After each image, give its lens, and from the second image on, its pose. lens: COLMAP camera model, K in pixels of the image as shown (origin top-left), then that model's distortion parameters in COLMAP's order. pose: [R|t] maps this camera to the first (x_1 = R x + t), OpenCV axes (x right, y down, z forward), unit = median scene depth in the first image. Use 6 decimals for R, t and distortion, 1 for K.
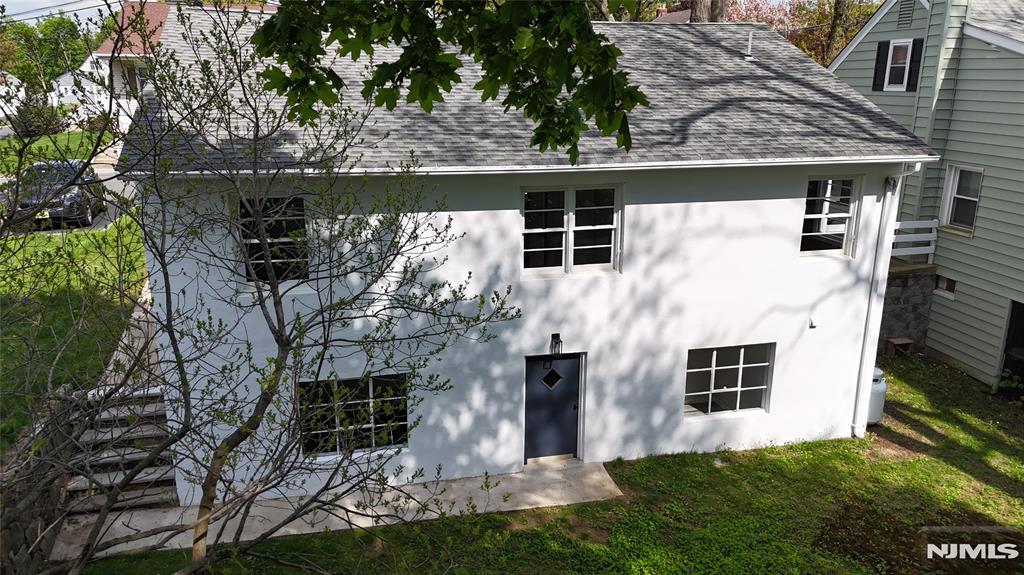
lens RADIAL K [[747.9, 0, 515.3], [0, 747.9, 285.9], [0, 0, 1]] dist [0.062212, -0.044510]
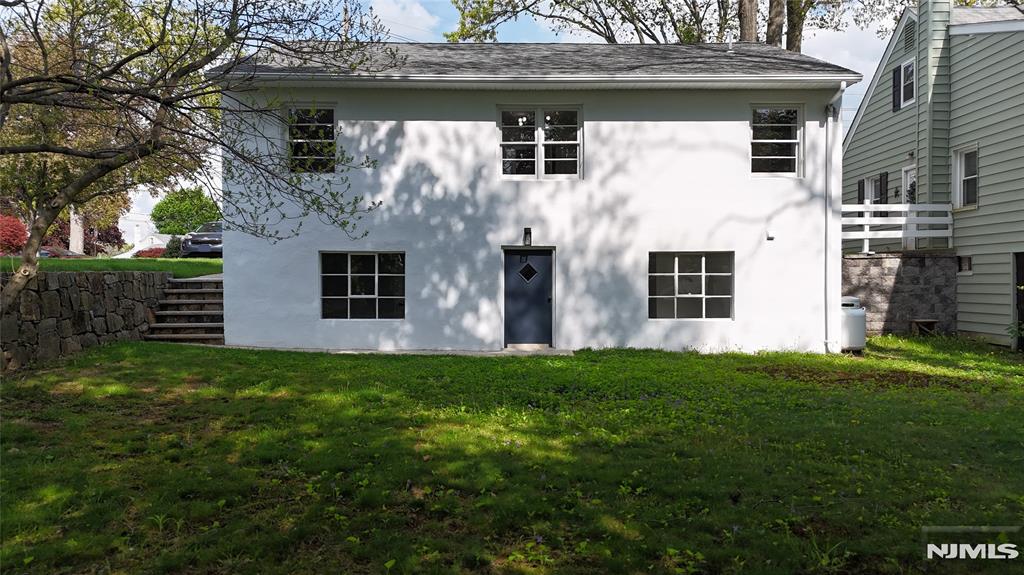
lens RADIAL K [[747.9, 0, 480.5], [0, 747.9, 276.8], [0, 0, 1]] dist [0.062212, -0.044510]
pose [[0.969032, -0.003572, -0.246909, 0.260888], [-0.063994, 0.962102, -0.265073, 0.438013], [0.238499, 0.272665, 0.932079, -0.117269]]
